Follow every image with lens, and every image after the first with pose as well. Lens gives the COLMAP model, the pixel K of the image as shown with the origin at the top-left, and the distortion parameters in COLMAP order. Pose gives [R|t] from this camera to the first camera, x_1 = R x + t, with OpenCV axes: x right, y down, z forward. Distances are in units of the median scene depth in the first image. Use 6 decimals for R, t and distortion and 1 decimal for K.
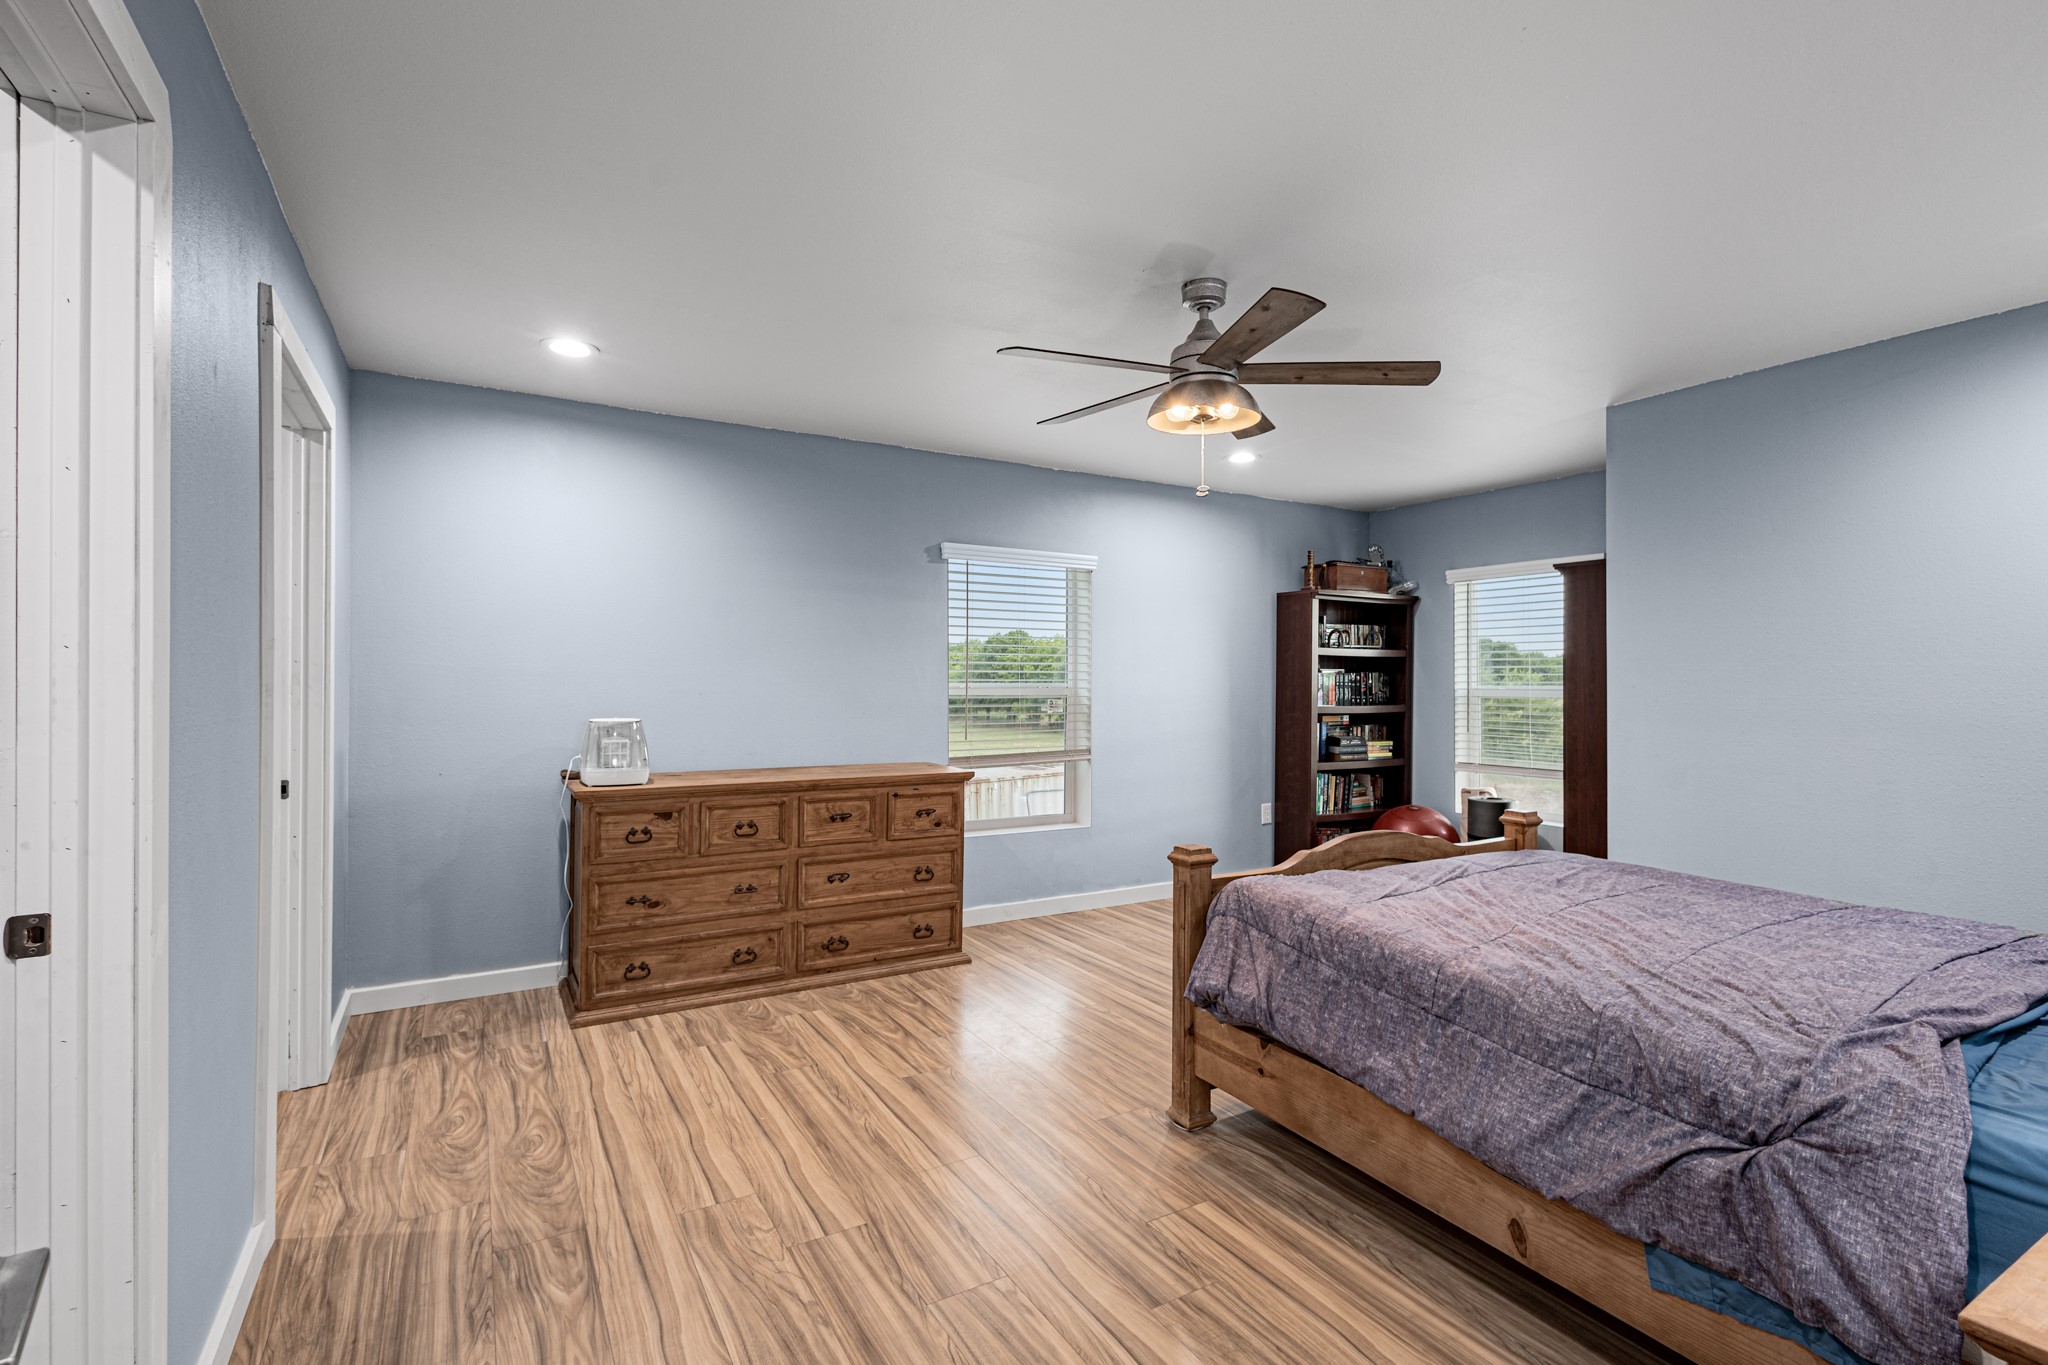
lens RADIAL K [[937.5, 0, 1016.3], [0, 937.5, 682.6], [0, 0, 1]] dist [0.003951, 0.000525]
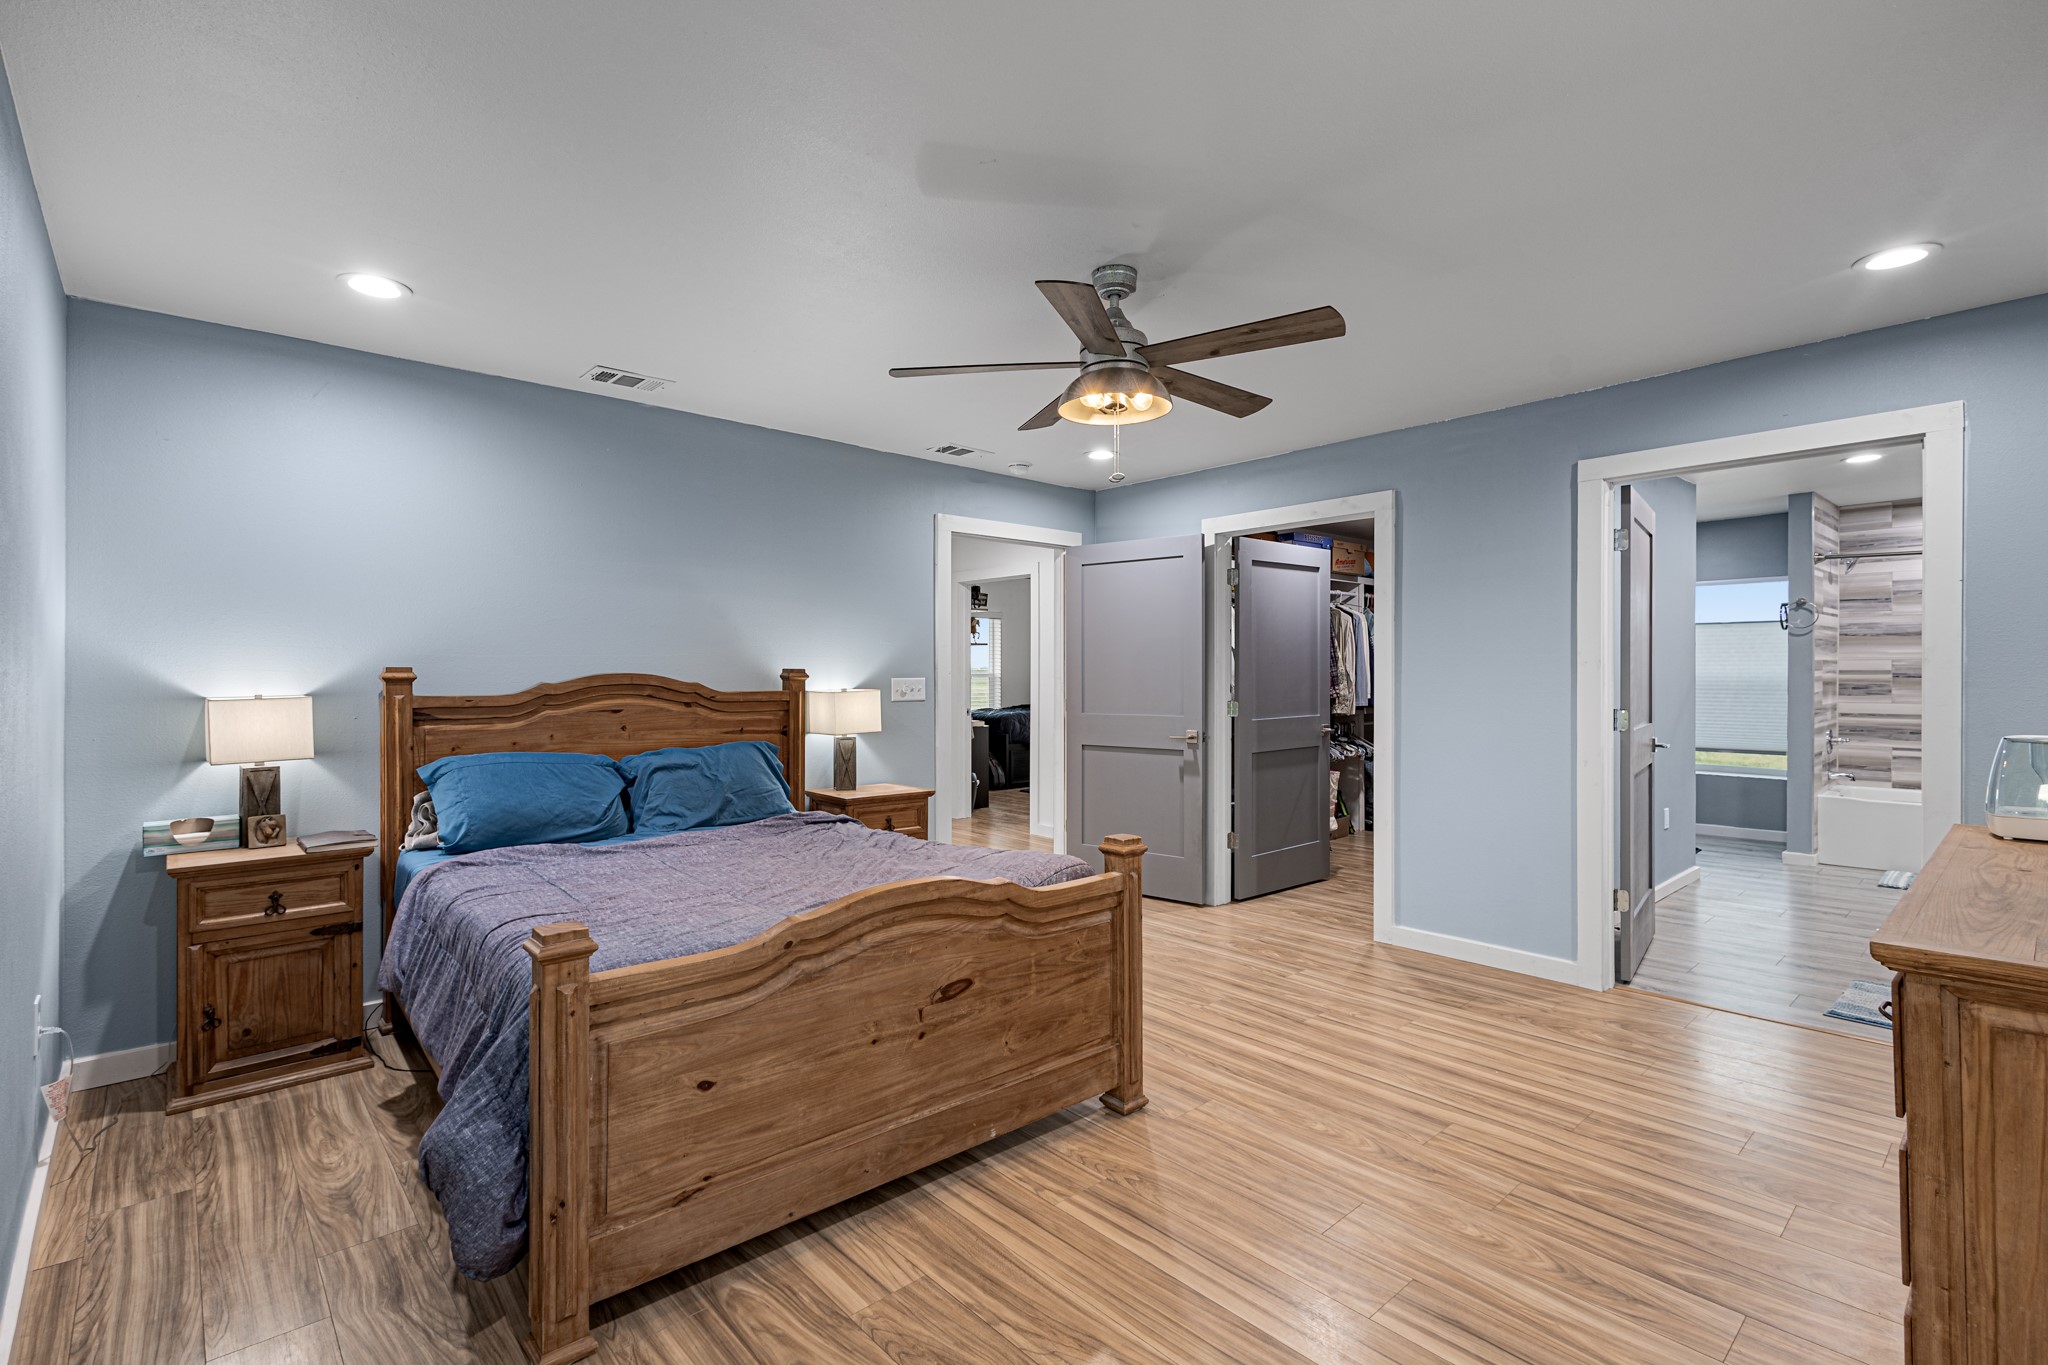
lens RADIAL K [[937.5, 0, 1016.3], [0, 937.5, 682.6], [0, 0, 1]] dist [0.003951, 0.000525]
pose [[-0.978727, 0.000837, -0.205163, 0.569143], [-0.001154, 0.999953, 0.009588, -0.003667], [0.205162, 0.009621, -0.978681, 2.198144]]
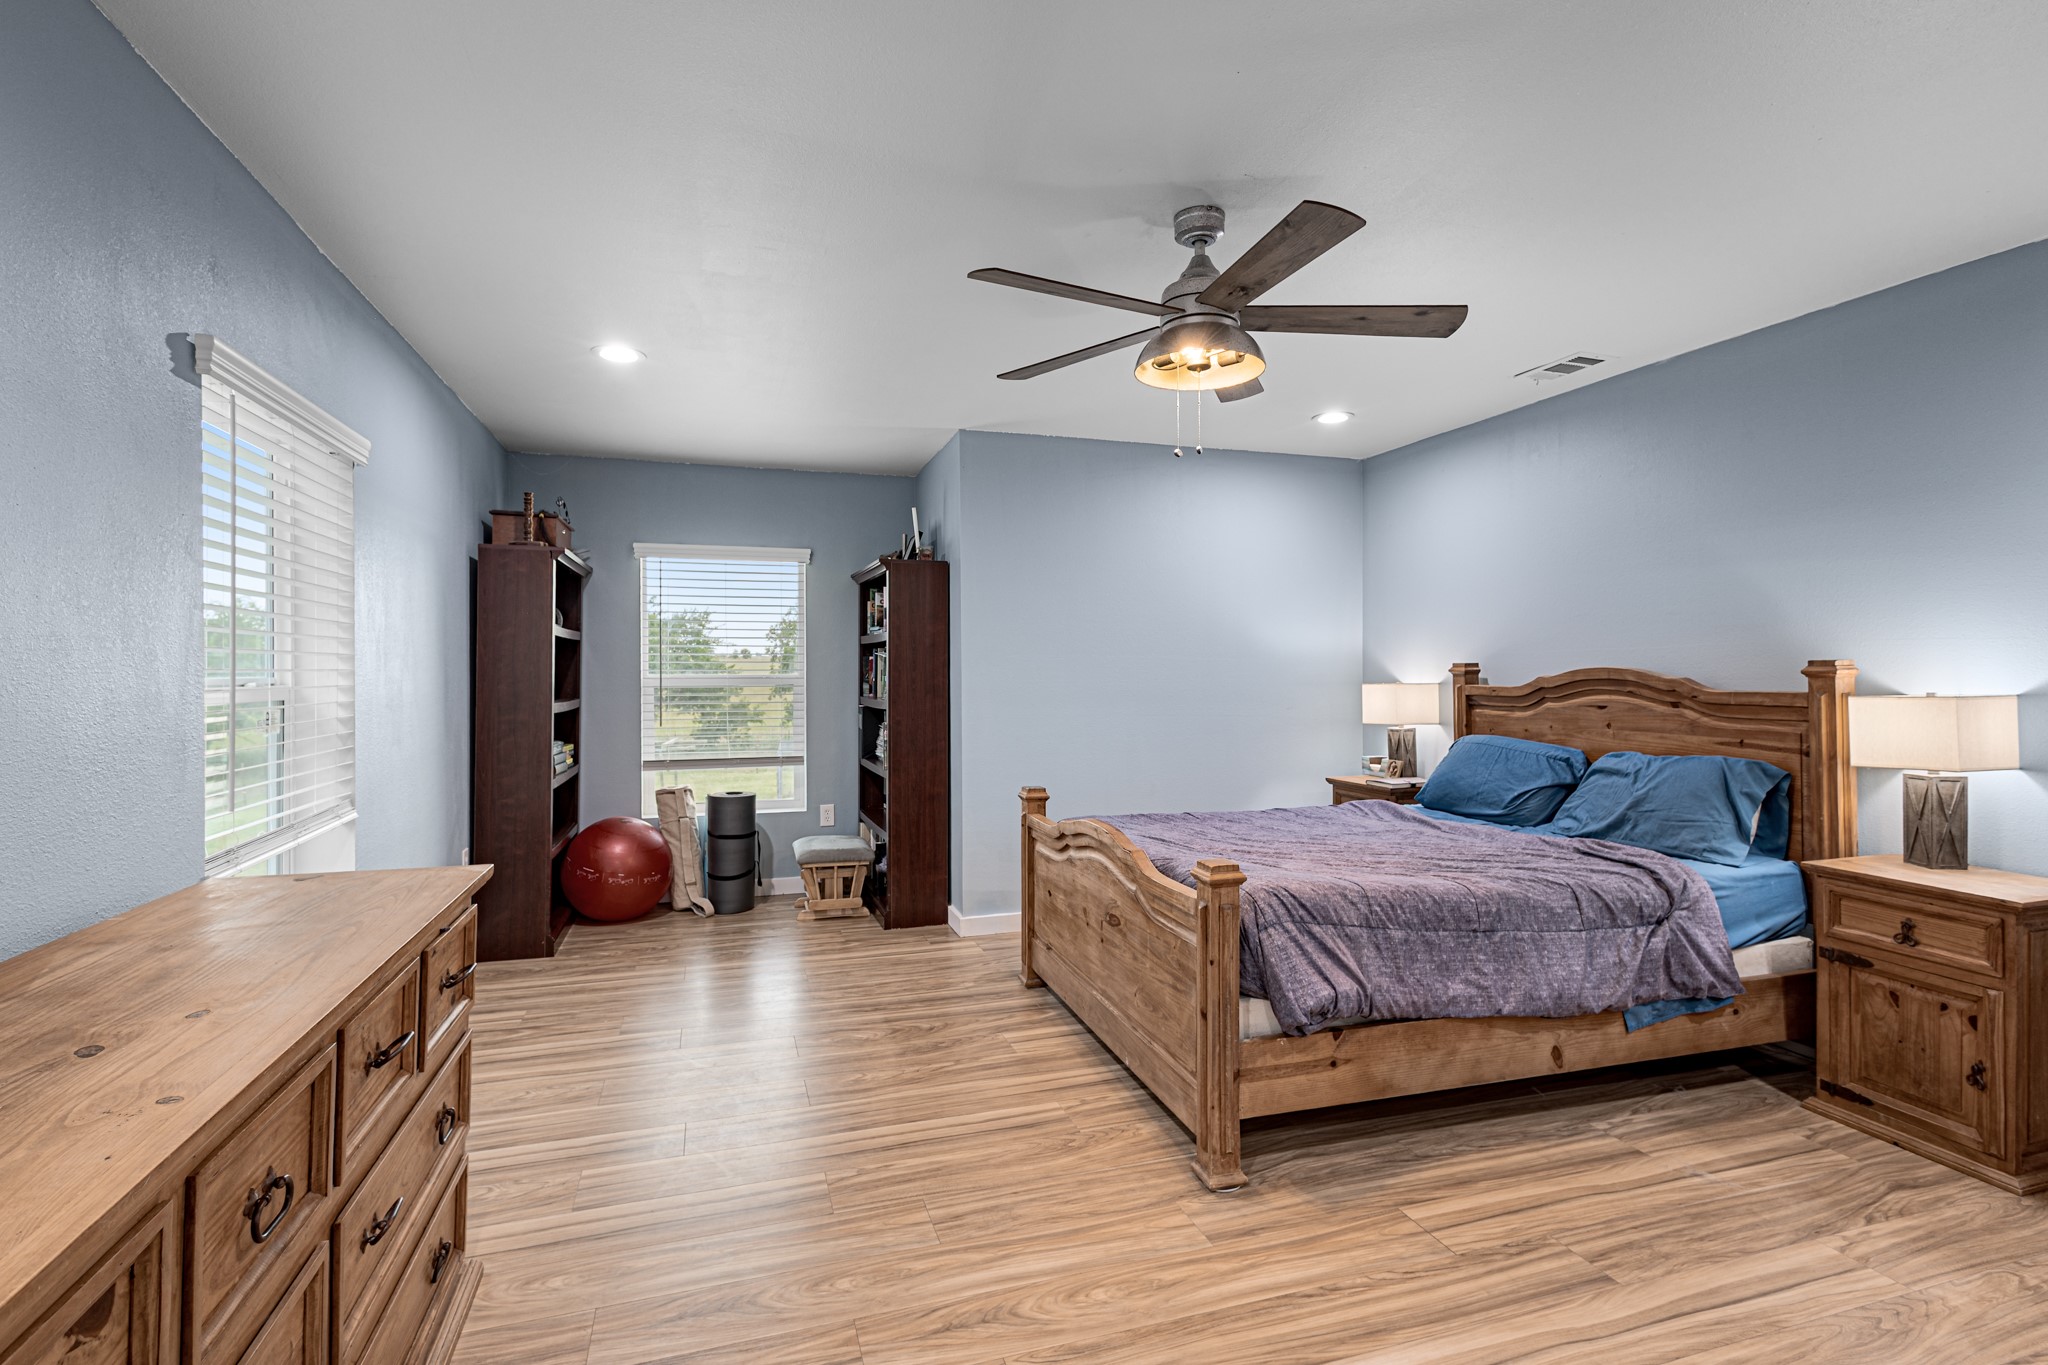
lens RADIAL K [[956.3, 0, 1012.9], [0, 956.3, 665.4], [0, 0, 1]] dist [0.003737, 0.000625]
pose [[0.217755, 0.000520, 0.976003, -0.799481], [0.002766, 0.999996, -0.001150, -0.007497], [-0.976000, 0.002950, 0.217752, 1.104811]]
